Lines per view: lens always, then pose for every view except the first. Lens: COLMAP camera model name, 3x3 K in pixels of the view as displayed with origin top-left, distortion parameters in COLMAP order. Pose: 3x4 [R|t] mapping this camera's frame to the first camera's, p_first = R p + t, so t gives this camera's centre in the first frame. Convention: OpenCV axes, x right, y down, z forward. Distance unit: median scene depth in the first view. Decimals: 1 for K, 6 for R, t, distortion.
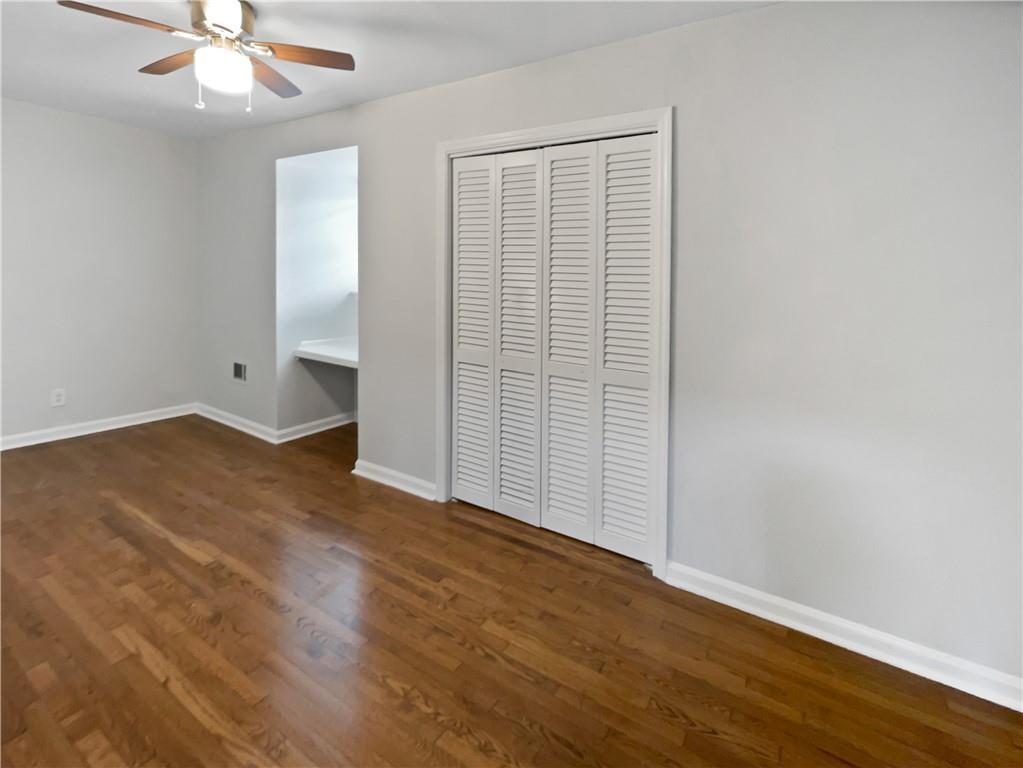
lens RADIAL K [[459.0, 0, 482.1], [0, 459.0, 386.5], [0, 0, 1]] dist [-0.000148, 0.000255]
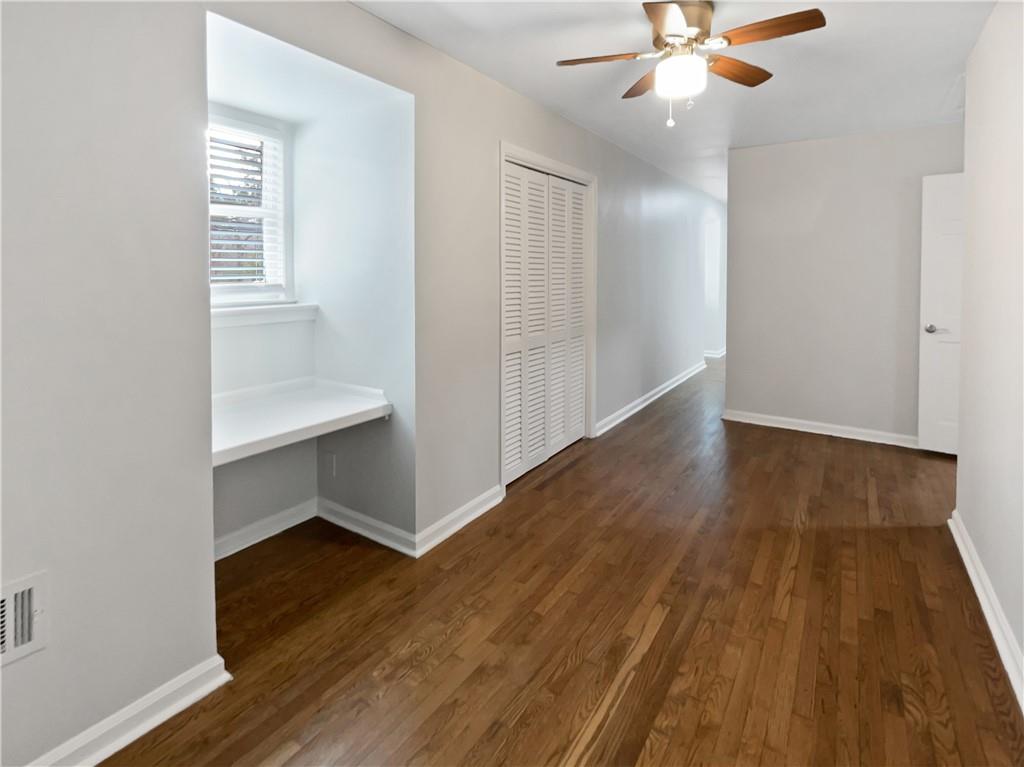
lens RADIAL K [[491.0, 0, 512.0], [0, 491.0, 383.5], [0, 0, 1]] dist [-0.001186, -0.000812]
pose [[0.016444, -0.258110, 0.965976, -1.460514], [0.227181, 0.941803, 0.247783, -0.336281], [-0.973714, 0.215377, 0.074124, 1.166135]]
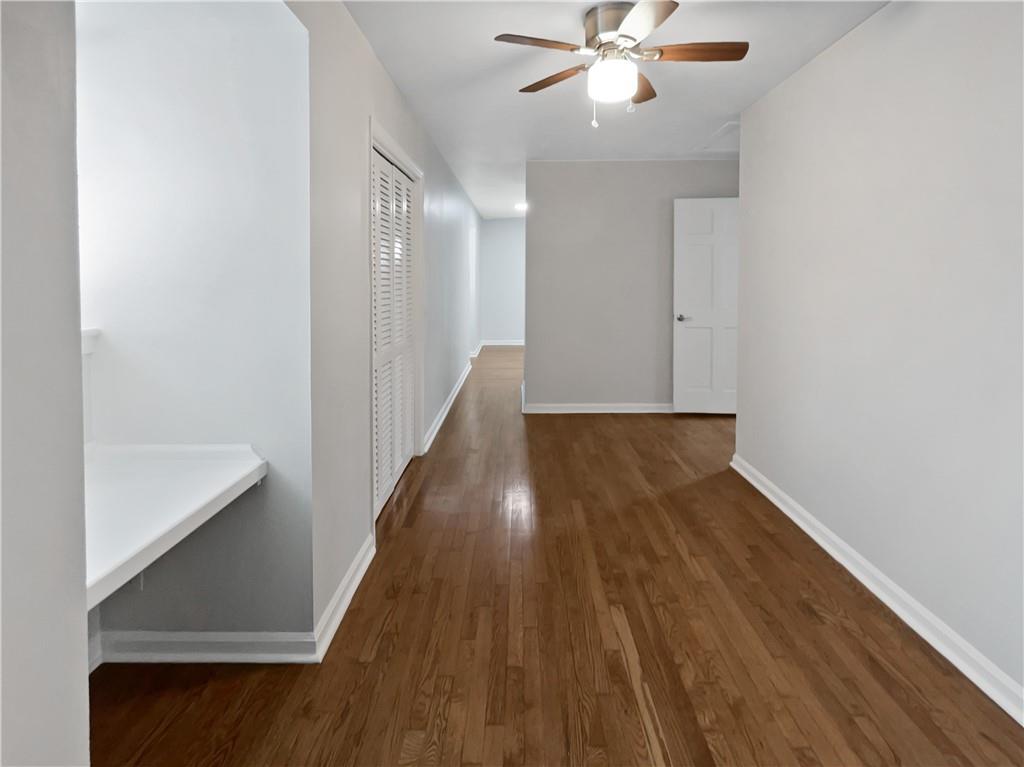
lens RADIAL K [[498.1, 0, 505.8], [0, 498.1, 376.1], [0, 0, 1]] dist [-0.004229, -0.000796]
pose [[-0.524692, -0.198176, 0.827904, -1.235975], [0.183715, 0.923249, 0.337430, -0.404431], [-0.831232, 0.329145, -0.448014, 1.518049]]
